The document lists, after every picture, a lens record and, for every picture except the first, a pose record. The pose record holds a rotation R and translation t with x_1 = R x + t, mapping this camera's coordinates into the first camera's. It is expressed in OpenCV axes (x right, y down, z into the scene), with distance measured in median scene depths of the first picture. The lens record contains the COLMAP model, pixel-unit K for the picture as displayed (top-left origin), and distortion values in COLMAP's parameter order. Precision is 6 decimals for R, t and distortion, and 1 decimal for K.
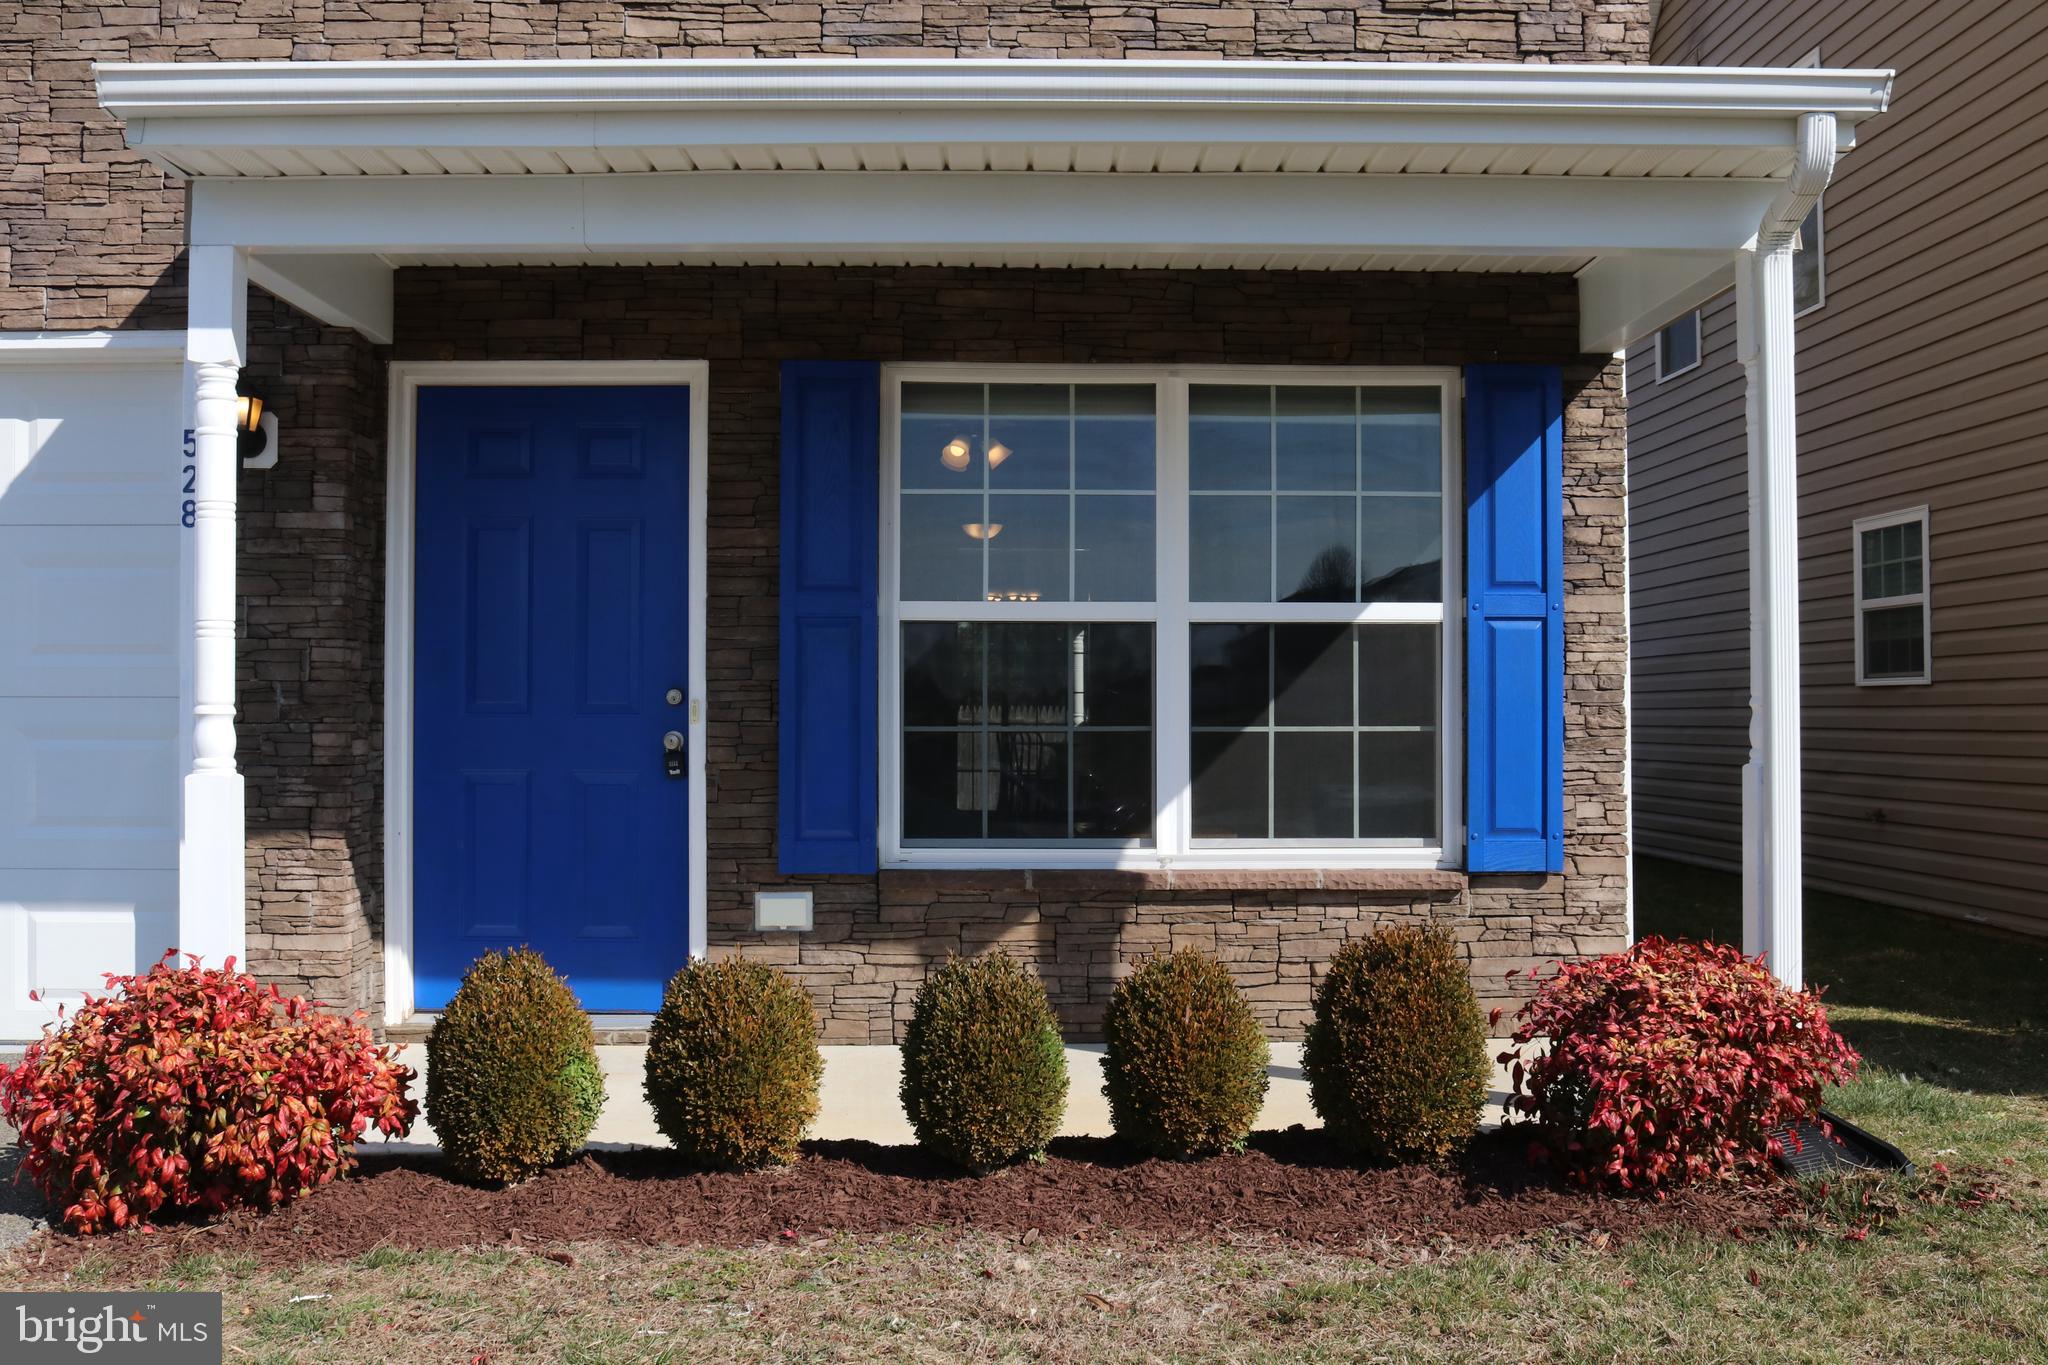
lens RADIAL K [[2136.8, 0, 1024.0], [0, 2136.8, 682.5], [0, 0, 1]] dist [-0.132659, 0.140689]
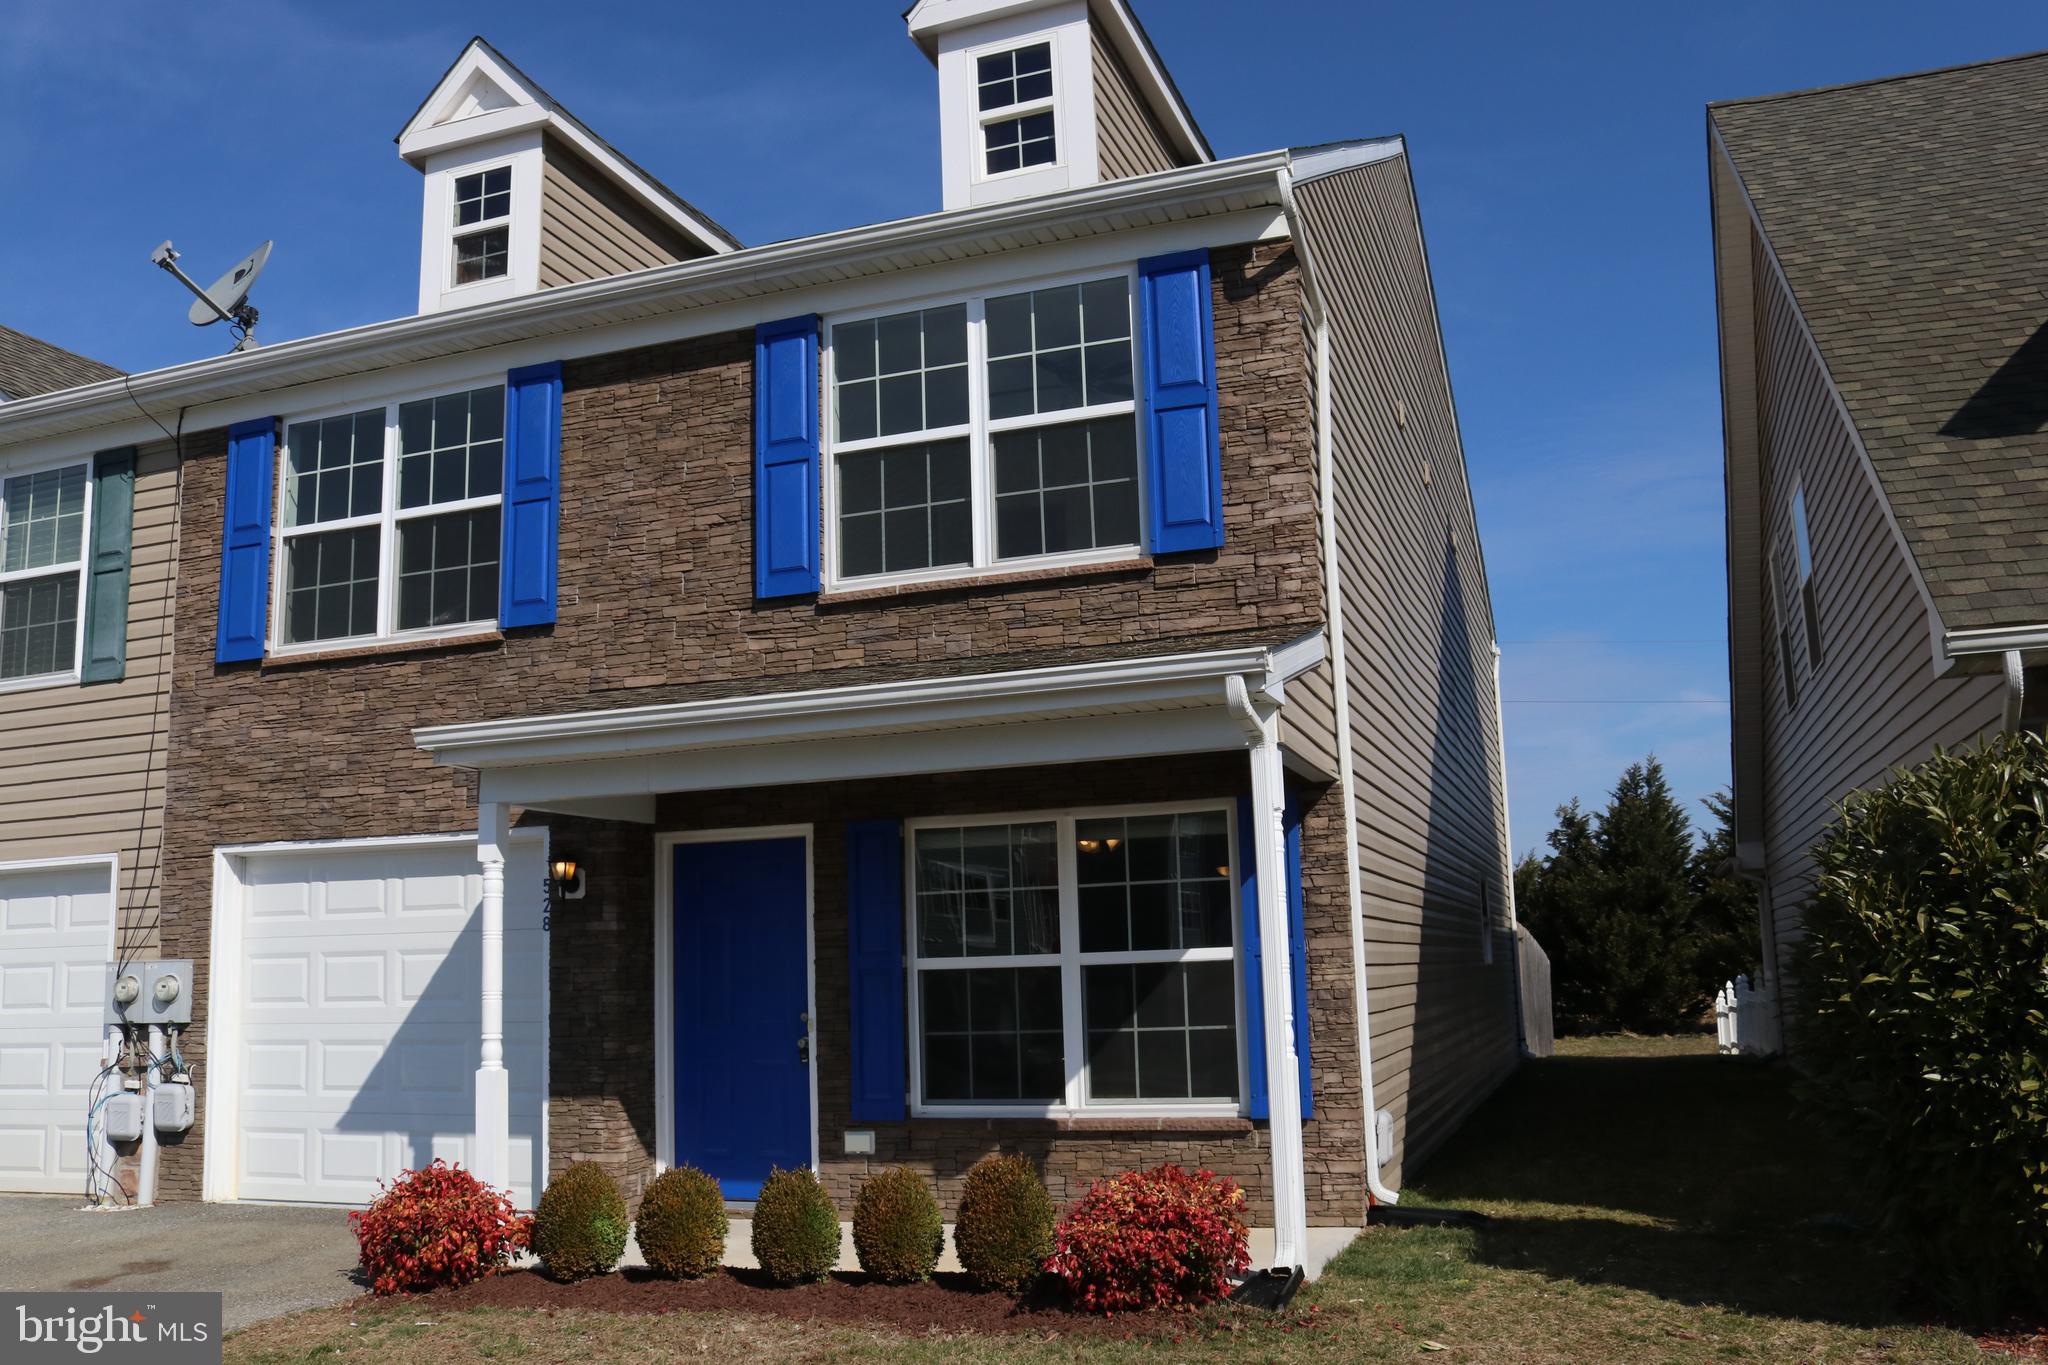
lens RADIAL K [[1690.2, 0, 1009.1], [0, 1690.2, 693.1], [0, 0, 1]] dist [-0.160524, 0.135951]
pose [[0.933823, -0.088361, -0.346652, 0.495441], [0.035625, 0.987168, -0.155658, -0.035660], [0.355958, 0.133008, 0.924988, -0.242821]]
